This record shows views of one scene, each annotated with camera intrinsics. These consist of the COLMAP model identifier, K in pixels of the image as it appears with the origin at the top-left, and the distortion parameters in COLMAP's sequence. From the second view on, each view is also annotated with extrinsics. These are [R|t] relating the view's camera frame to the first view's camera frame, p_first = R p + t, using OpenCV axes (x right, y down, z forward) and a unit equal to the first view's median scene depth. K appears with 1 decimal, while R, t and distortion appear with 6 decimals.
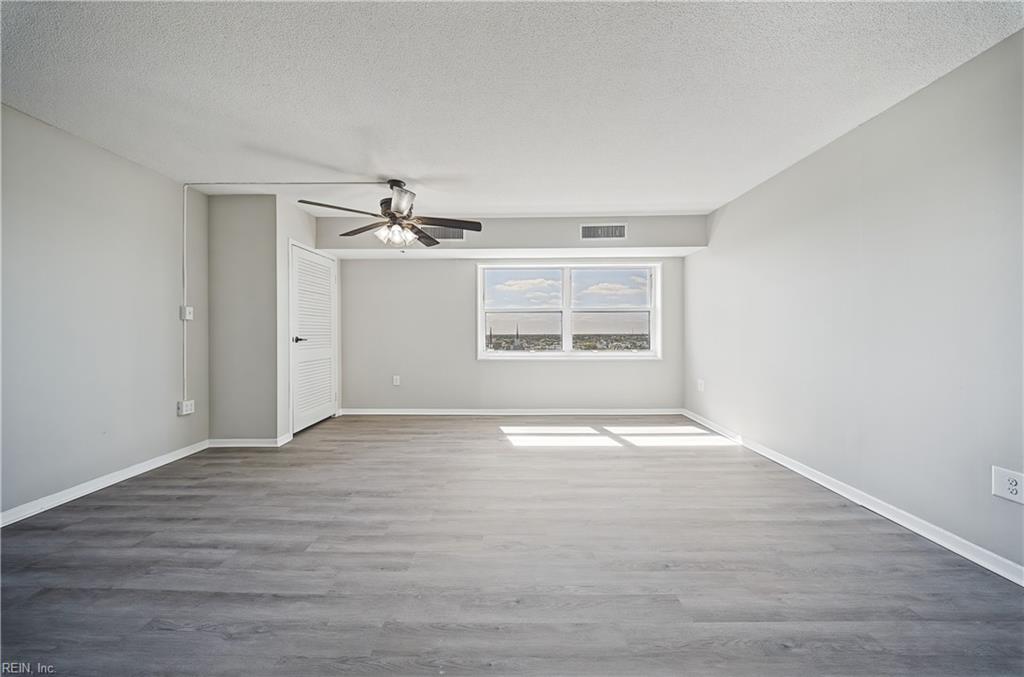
lens RADIAL K [[361.9, 0, 505.0], [0, 361.9, 336.6], [0, 0, 1]] dist [-0.001768, -0.000668]
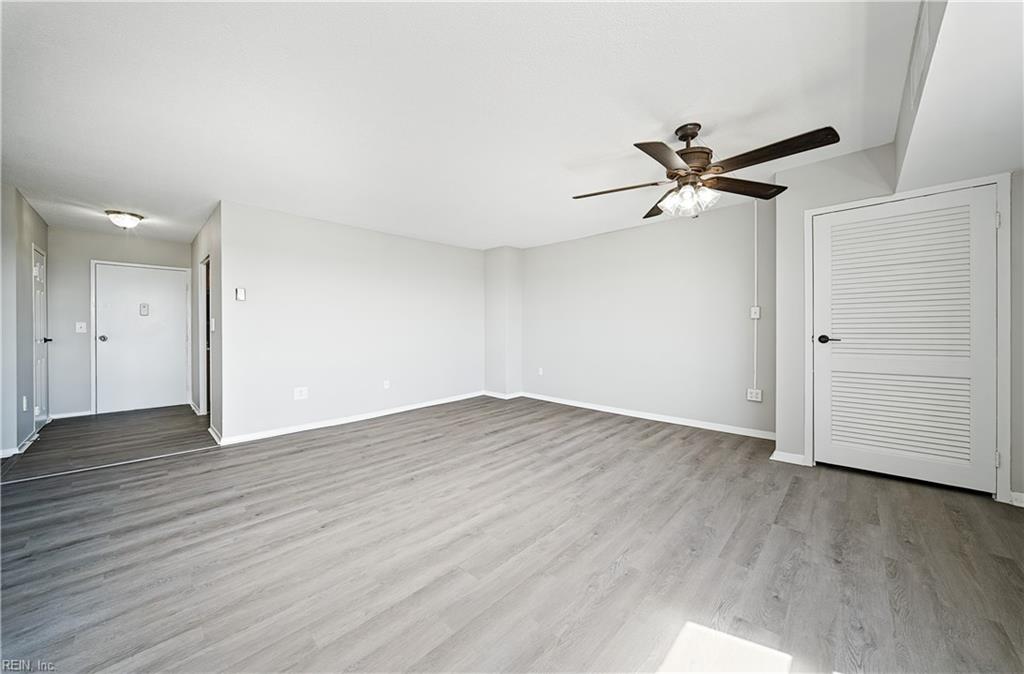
lens RADIAL K [[363.6, 0, 513.9], [0, 363.6, 330.0], [0, 0, 1]] dist [-0.001606, -0.000255]
pose [[-0.685854, 0.007685, -0.727699, 0.642906], [-0.000128, 0.999943, 0.010680, -0.028721], [0.727739, 0.007418, -0.685814, 1.655902]]
